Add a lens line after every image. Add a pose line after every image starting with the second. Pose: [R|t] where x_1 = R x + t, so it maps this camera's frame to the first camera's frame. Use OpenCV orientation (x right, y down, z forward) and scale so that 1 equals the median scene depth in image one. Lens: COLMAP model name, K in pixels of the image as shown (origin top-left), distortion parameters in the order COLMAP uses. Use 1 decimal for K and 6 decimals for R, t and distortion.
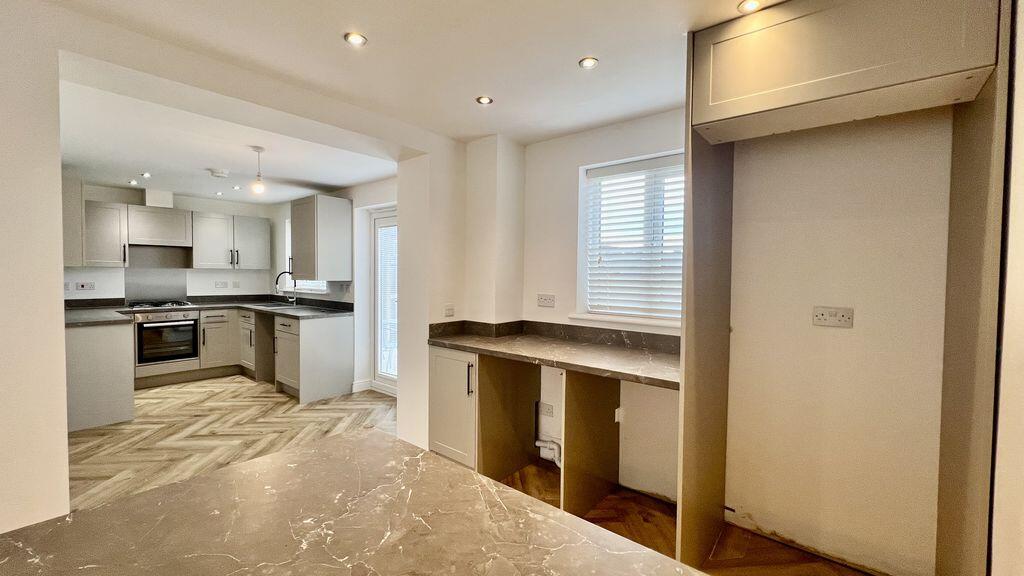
lens RADIAL K [[419.9, 0, 505.5], [0, 419.9, 285.9], [0, 0, 1]] dist [-0.000446, 0.000202]
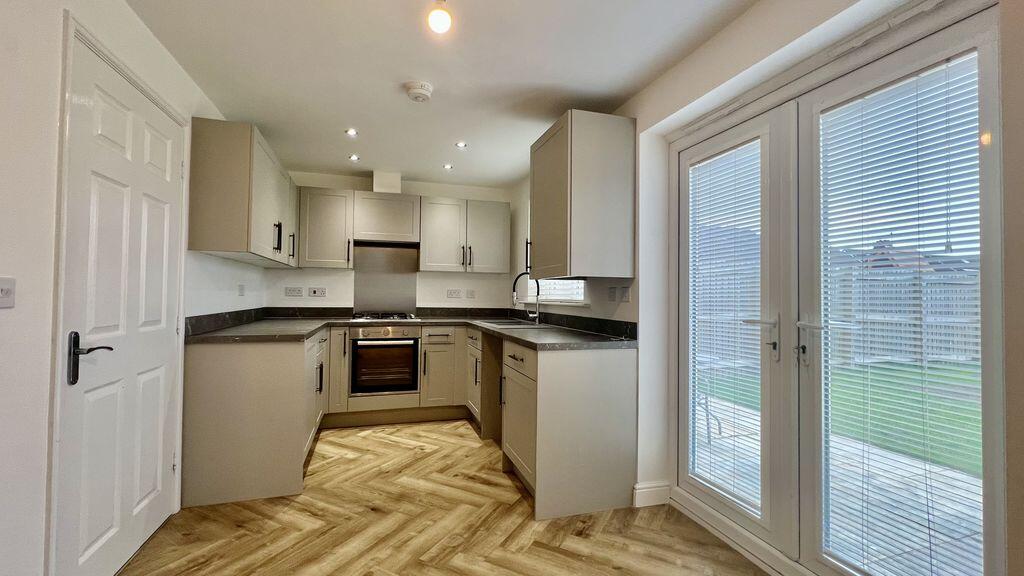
lens RADIAL K [[437.1, 0, 518.6], [0, 437.1, 286.0], [0, 0, 1]] dist [-0.002805, -0.000200]
pose [[0.860508, -0.009757, -0.509344, -0.217747], [-0.018927, 0.998514, -0.051104, 0.027010], [0.509086, 0.053615, 0.859044, 0.480599]]
